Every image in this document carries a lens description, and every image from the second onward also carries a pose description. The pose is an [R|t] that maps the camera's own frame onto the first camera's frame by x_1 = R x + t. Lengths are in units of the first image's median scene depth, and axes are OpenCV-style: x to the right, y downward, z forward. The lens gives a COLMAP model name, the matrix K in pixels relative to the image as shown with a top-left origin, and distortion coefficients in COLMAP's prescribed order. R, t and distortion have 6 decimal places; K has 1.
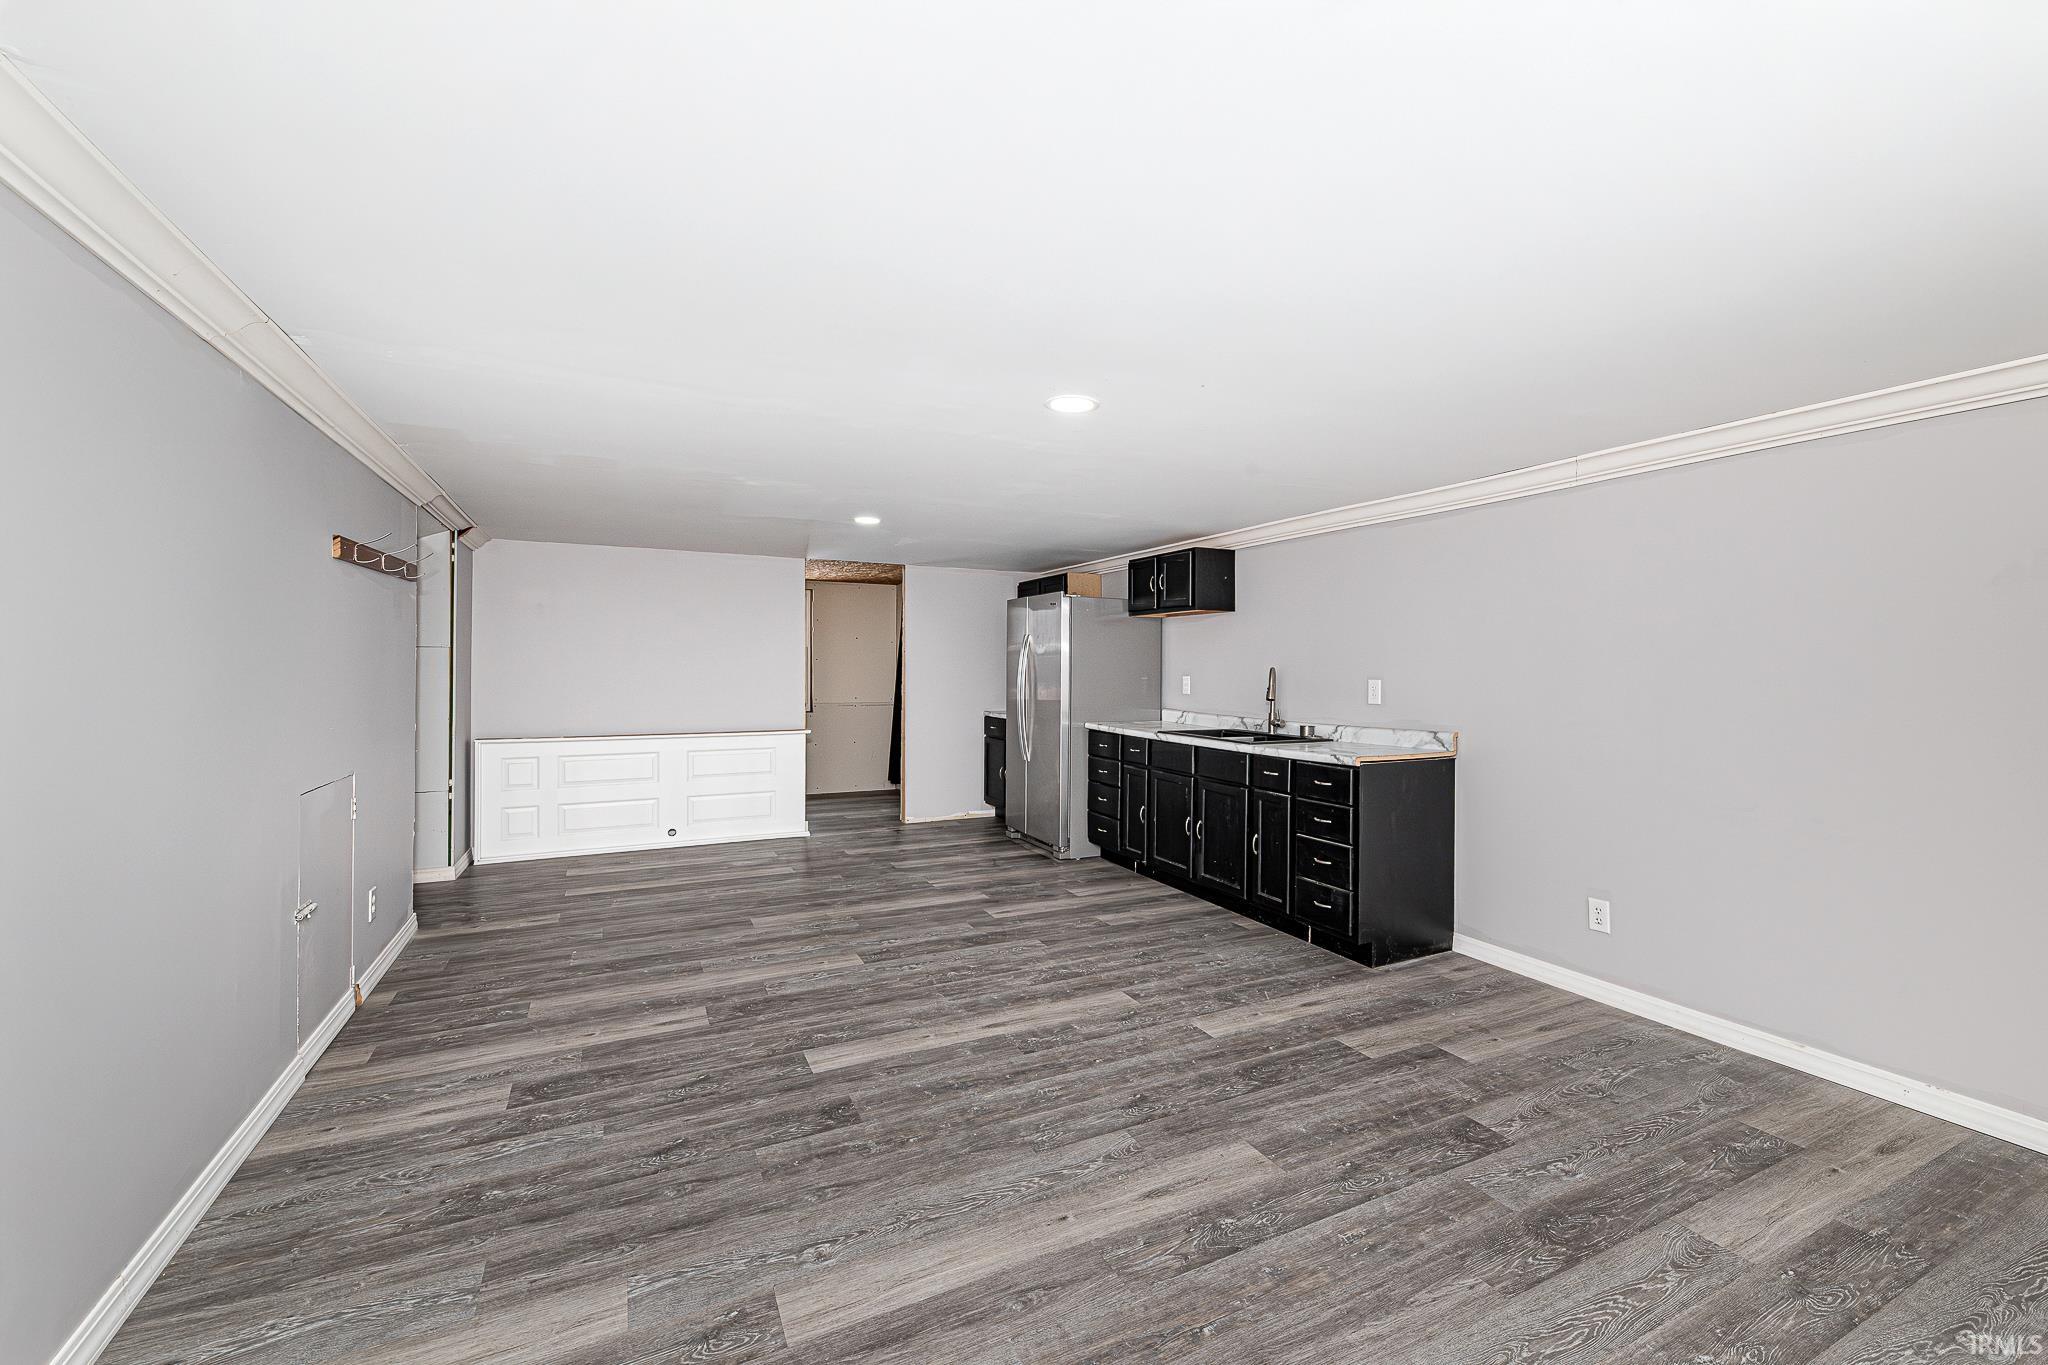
lens RADIAL K [[832.7, 0, 1038.8], [0, 832.7, 666.8], [0, 0, 1]] dist [0.008530, -0.000685]
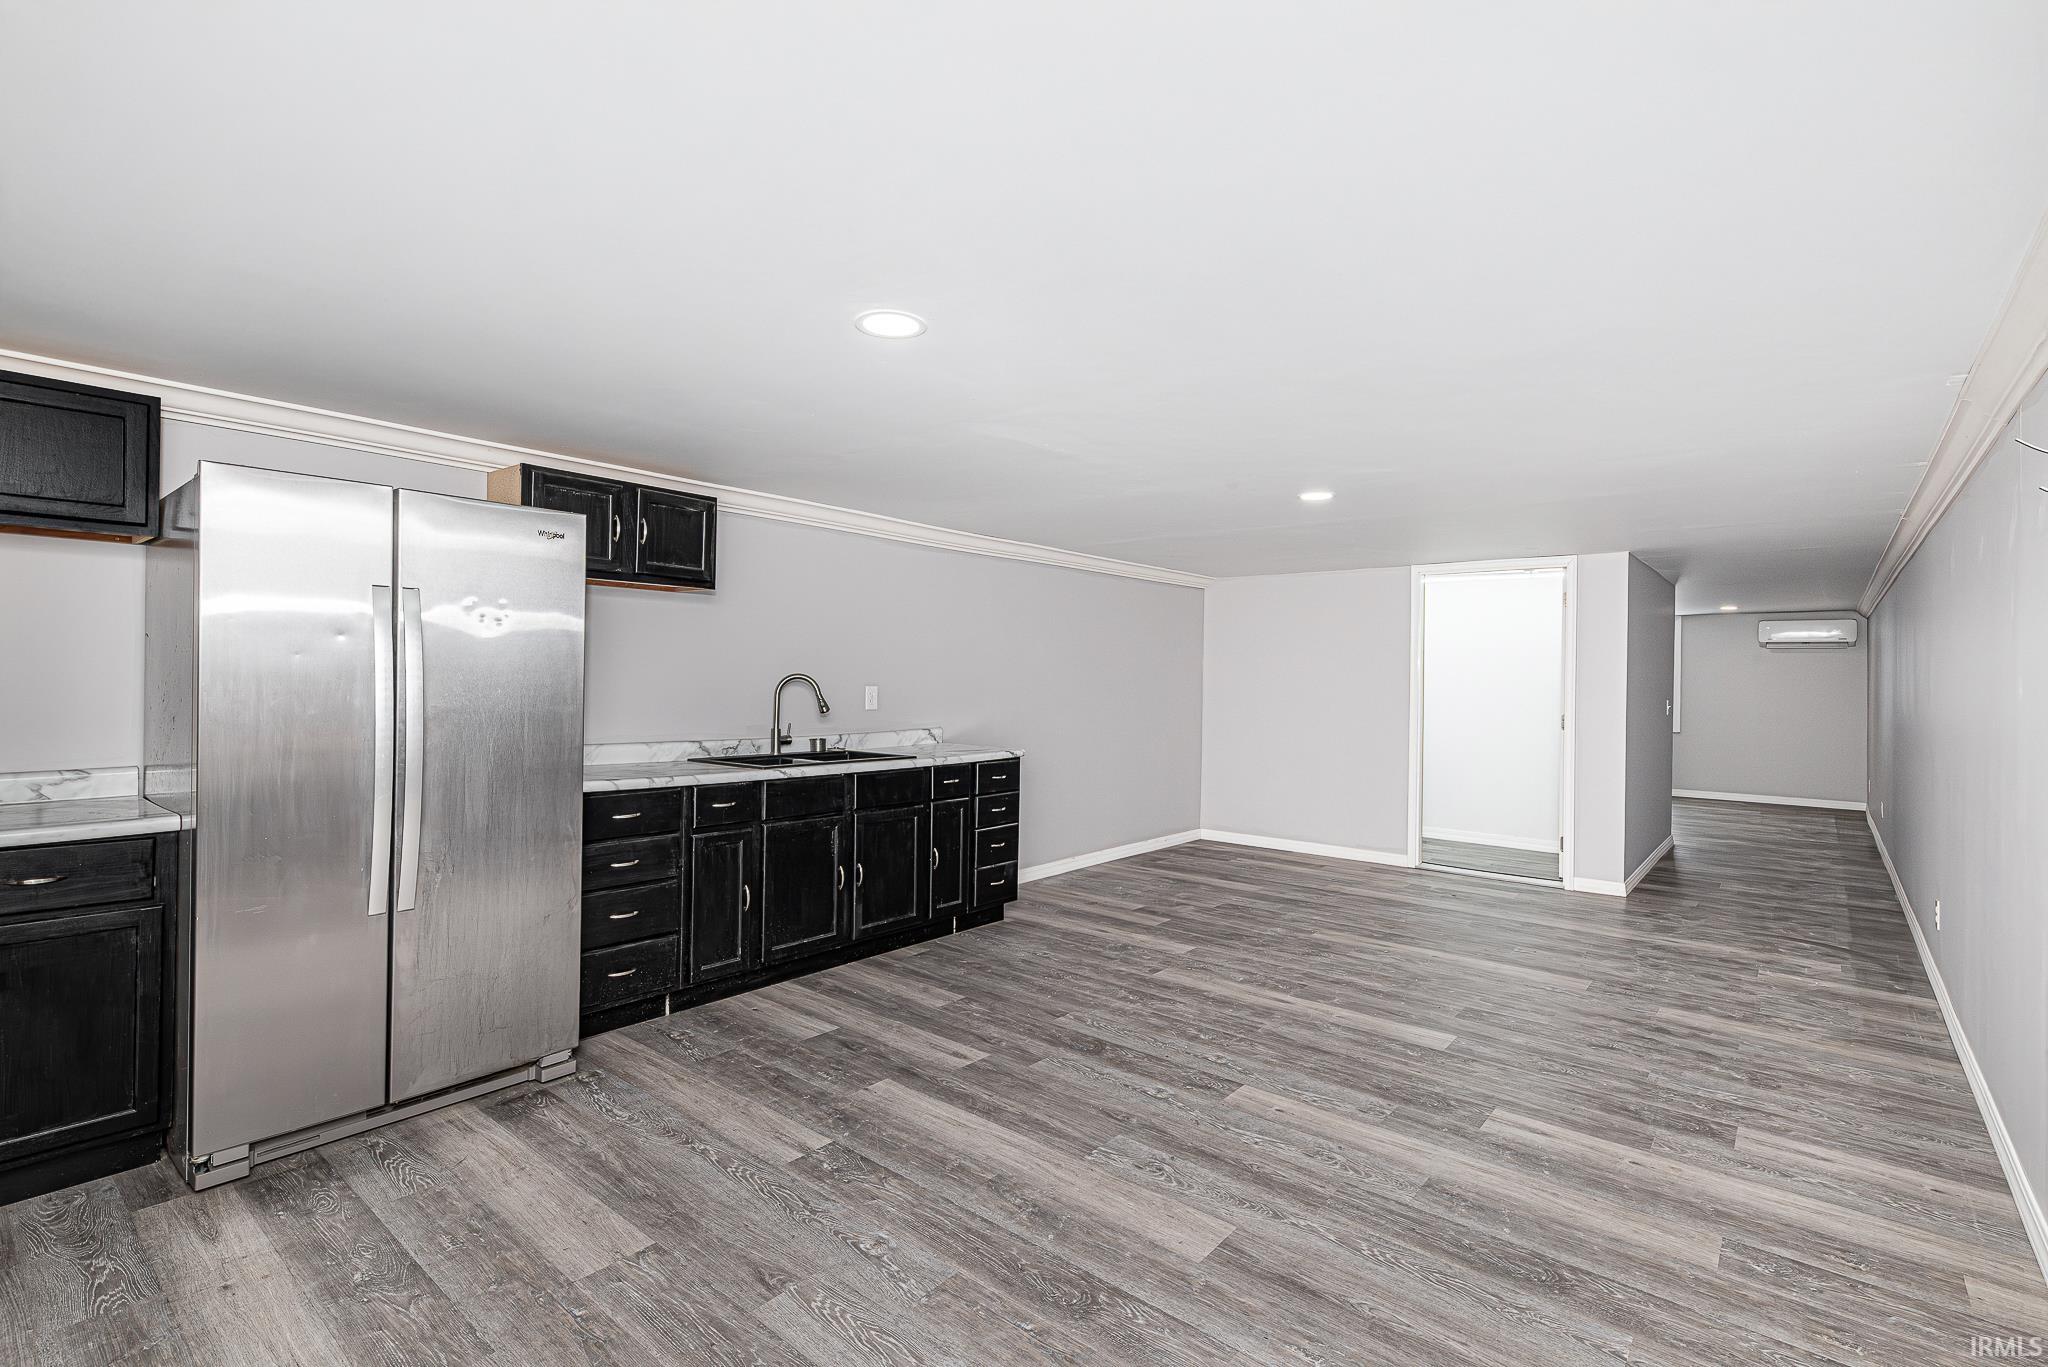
lens RADIAL K [[963.2, 0, 1037.7], [0, 963.2, 684.7], [0, 0, 1]] dist [-0.005690, -0.001150]
pose [[-0.410045, -0.015145, 0.911940, -1.040711], [-0.014354, 0.999845, 0.010151, -0.001766], [-0.911952, -0.008928, -0.410199, 1.751844]]
